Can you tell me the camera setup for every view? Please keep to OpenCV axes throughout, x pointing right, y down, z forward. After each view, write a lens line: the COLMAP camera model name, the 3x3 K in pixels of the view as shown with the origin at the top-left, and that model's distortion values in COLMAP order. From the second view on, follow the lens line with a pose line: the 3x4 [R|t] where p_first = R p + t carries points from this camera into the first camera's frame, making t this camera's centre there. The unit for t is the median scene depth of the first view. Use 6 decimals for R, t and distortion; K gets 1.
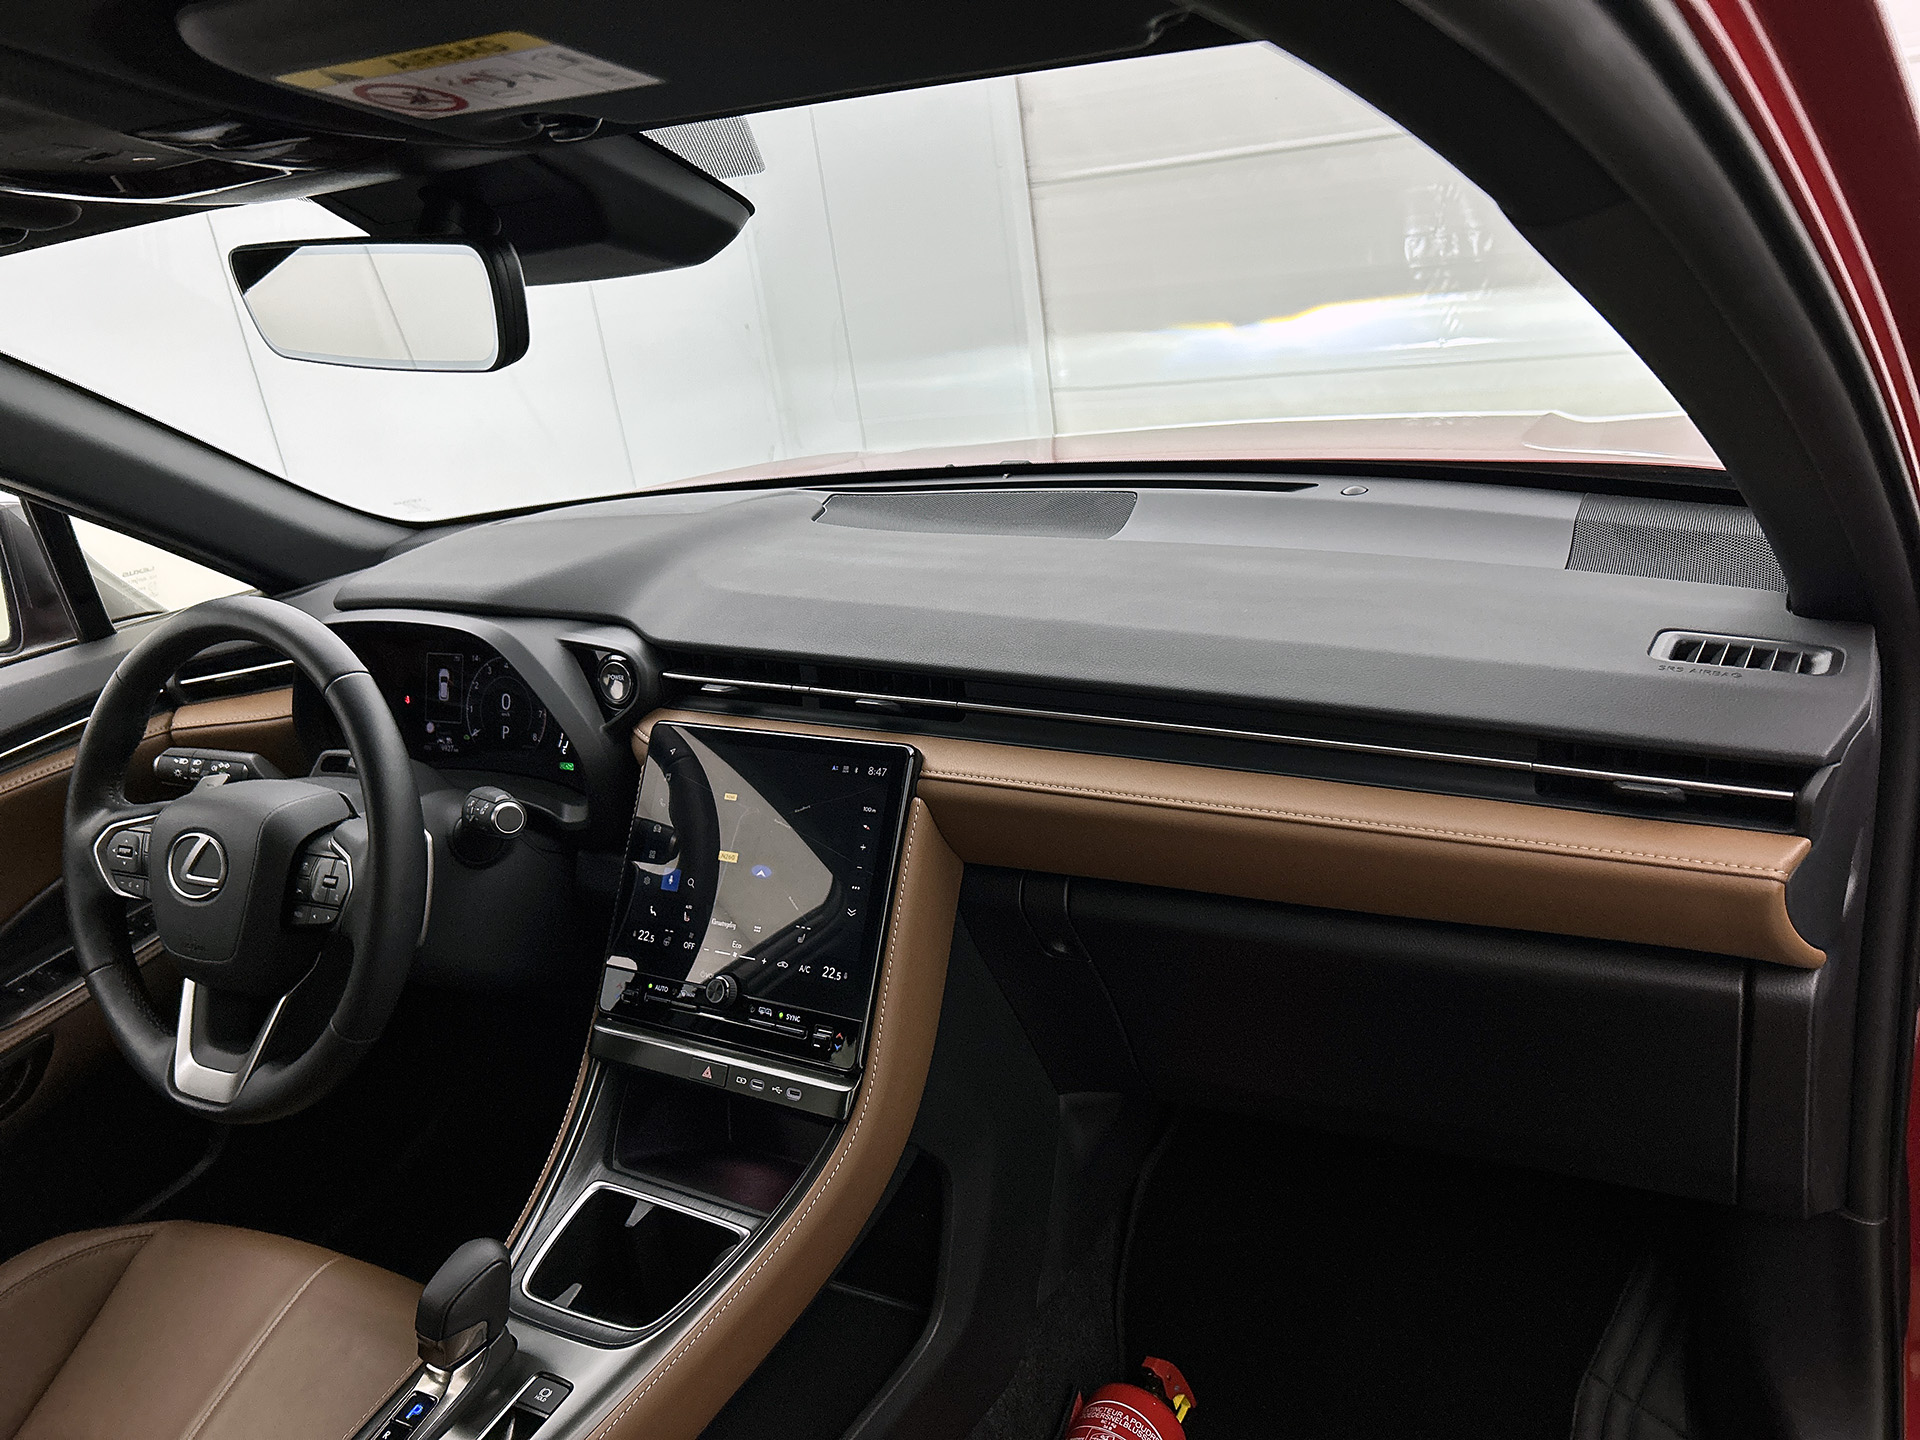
lens RADIAL K [[1455.0, 0, 936.7], [0, 1455.0, 690.5], [0, 0, 1]] dist [0.040659, -0.044049]
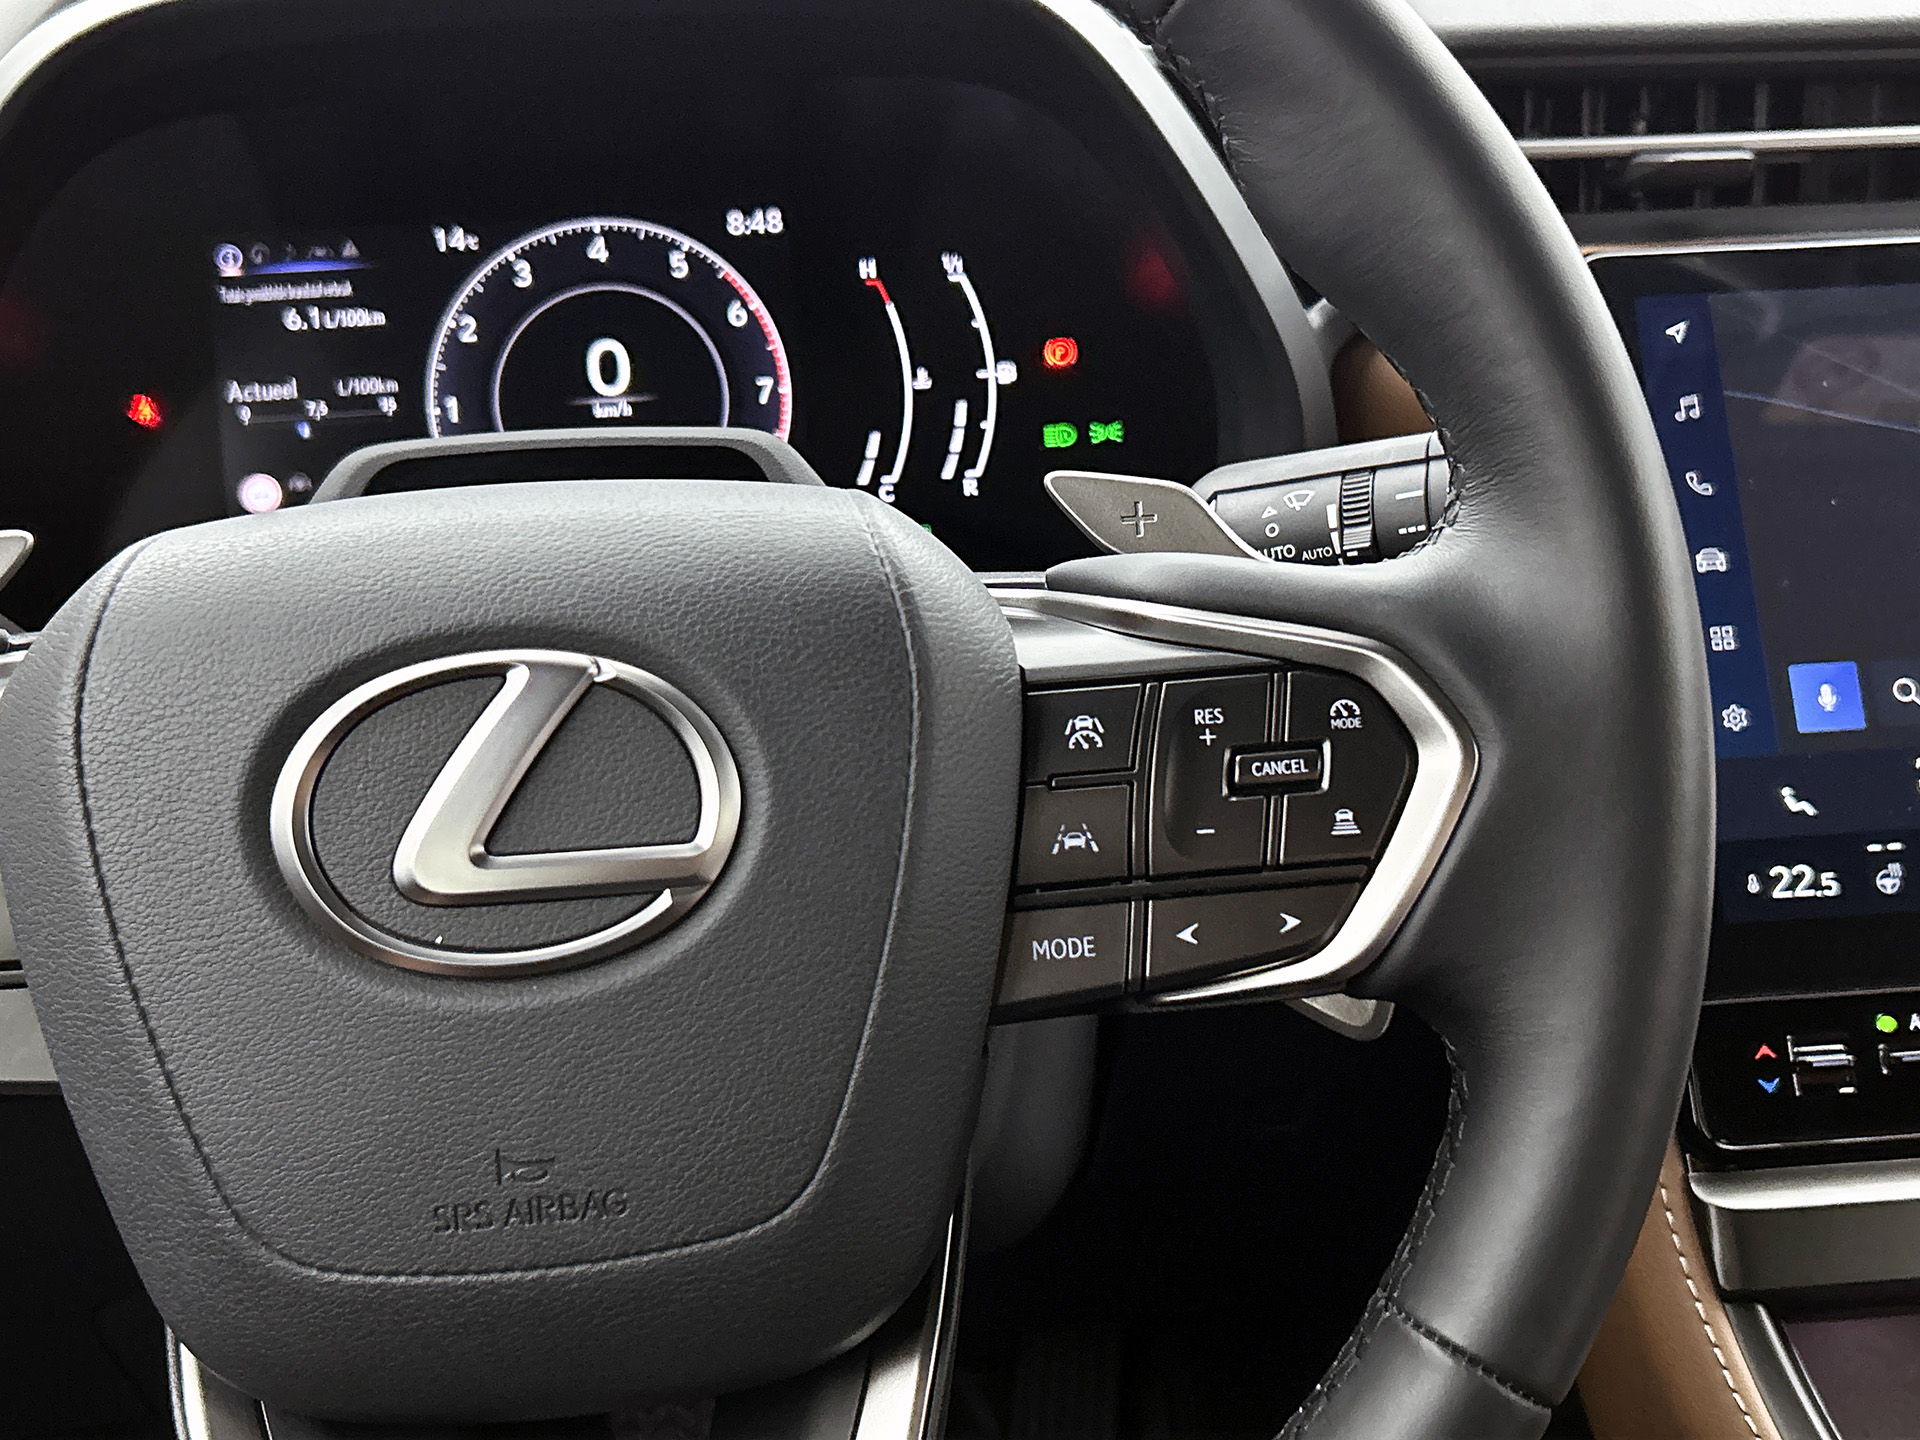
lens RADIAL K [[2216.2, 0, 982.1], [0, 2216.2, 740.1], [0, 0, 1]] dist [0.051940, 0.000000]
pose [[0.812315, -0.099155, 0.574729, -0.630253], [0.122308, 0.992491, -0.001639, 0.118850], [-0.570250, 0.071625, 0.818342, 0.714414]]
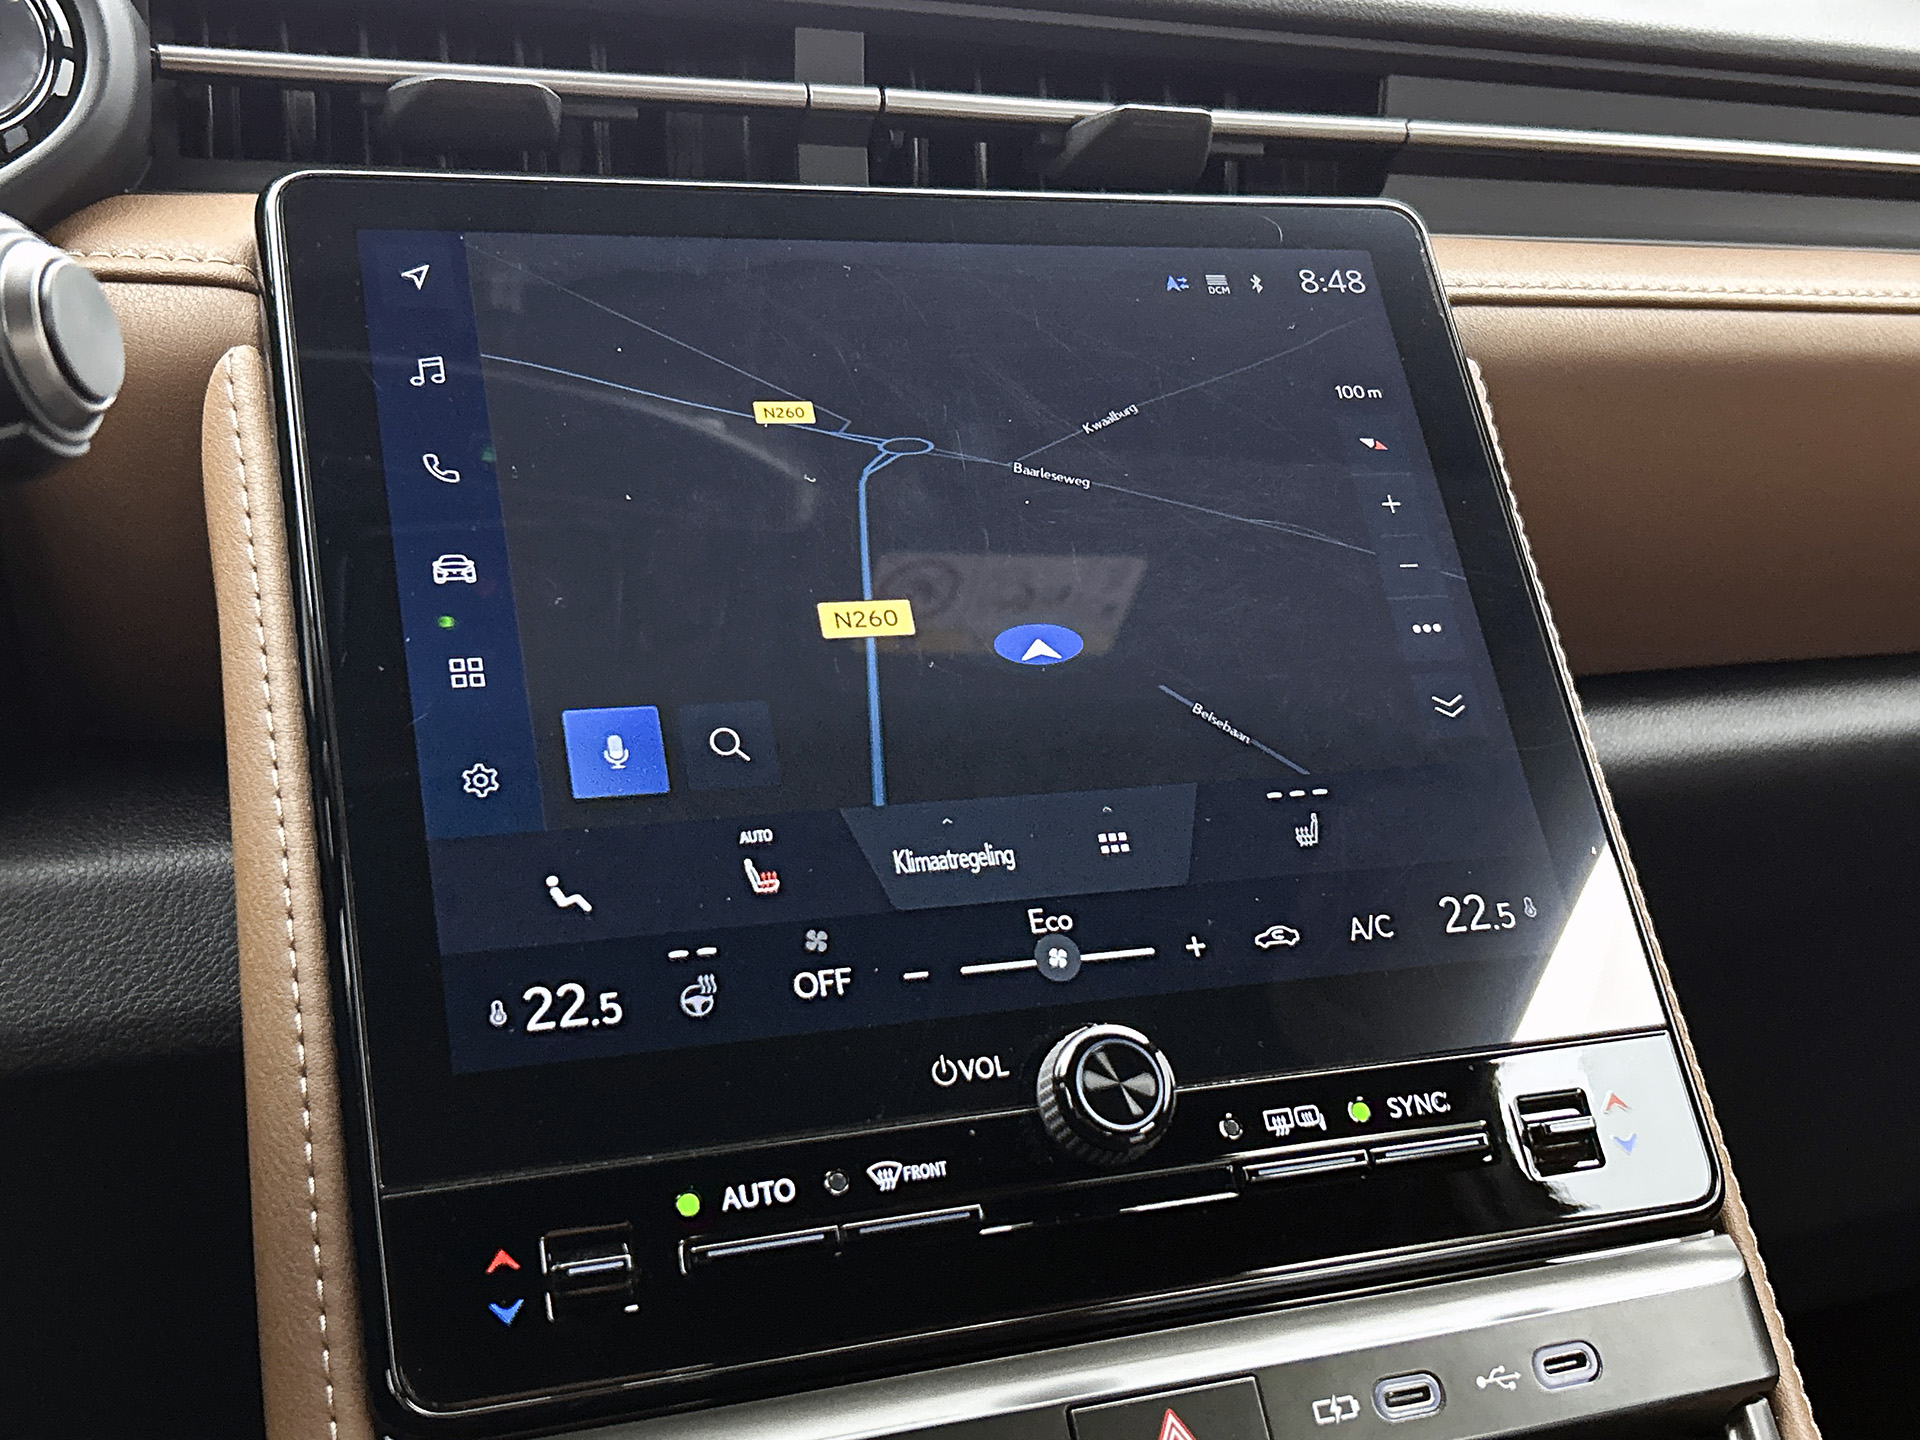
lens RADIAL K [[2216.2, 0, 983.3], [0, 2216.2, 735.8], [0, 0, 1]] dist [0.051940, 0.000000]
pose [[0.604370, -0.001966, 0.796702, -0.432529], [0.180237, 0.974409, -0.134321, 0.187791], [-0.776049, 0.224774, 0.589257, 0.761481]]
